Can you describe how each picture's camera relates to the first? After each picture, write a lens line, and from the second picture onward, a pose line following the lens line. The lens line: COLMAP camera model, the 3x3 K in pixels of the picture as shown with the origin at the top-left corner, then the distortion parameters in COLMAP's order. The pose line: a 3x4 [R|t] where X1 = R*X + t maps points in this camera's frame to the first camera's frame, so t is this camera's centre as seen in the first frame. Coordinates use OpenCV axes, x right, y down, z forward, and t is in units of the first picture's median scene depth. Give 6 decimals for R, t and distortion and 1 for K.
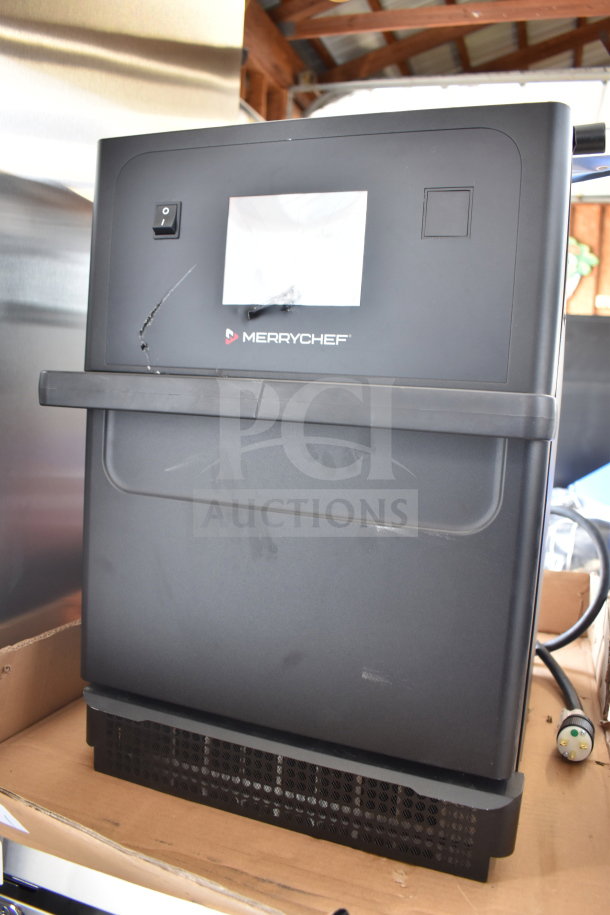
lens RADIAL K [[701.6, 0, 305.0], [0, 701.6, 457.5], [0, 0, 1]] dist [-0.101048, 0.002461]
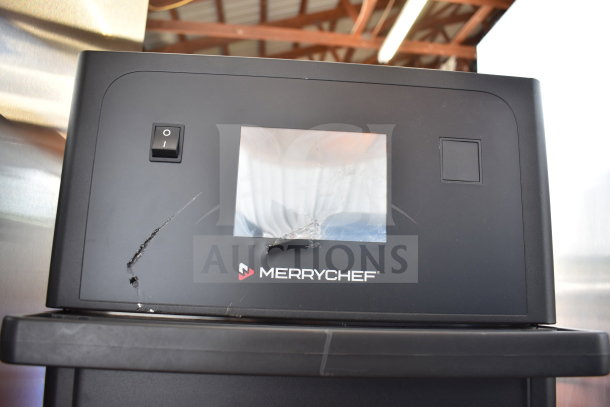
lens RADIAL K [[467.7, 0, 305.0], [0, 467.7, 203.5], [0, 0, 1]] dist [-0.101048, 0.002461]
pose [[0.912720, 0.040621, 0.406561, -0.198207], [0.053425, 0.974638, -0.217317, -0.085082], [-0.405078, 0.220070, 0.887401, 0.280286]]
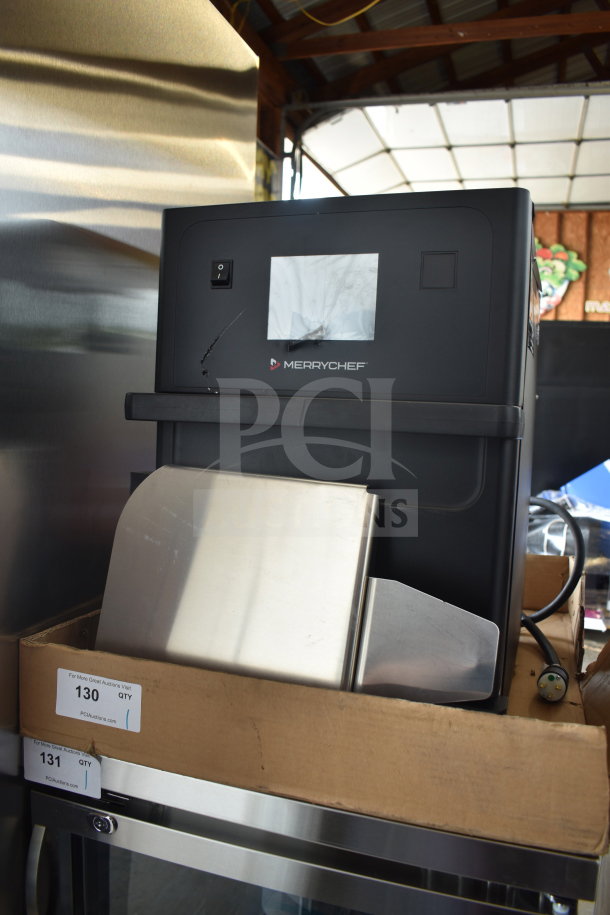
lens RADIAL K [[701.6, 0, 305.0], [0, 701.6, 457.5], [0, 0, 1]] dist [-0.101048, 0.002461]
pose [[0.999792, -0.019215, 0.006847, -0.042573], [0.019297, 0.999740, -0.012179, 0.011838], [-0.006611, 0.012308, 0.999902, -0.207622]]
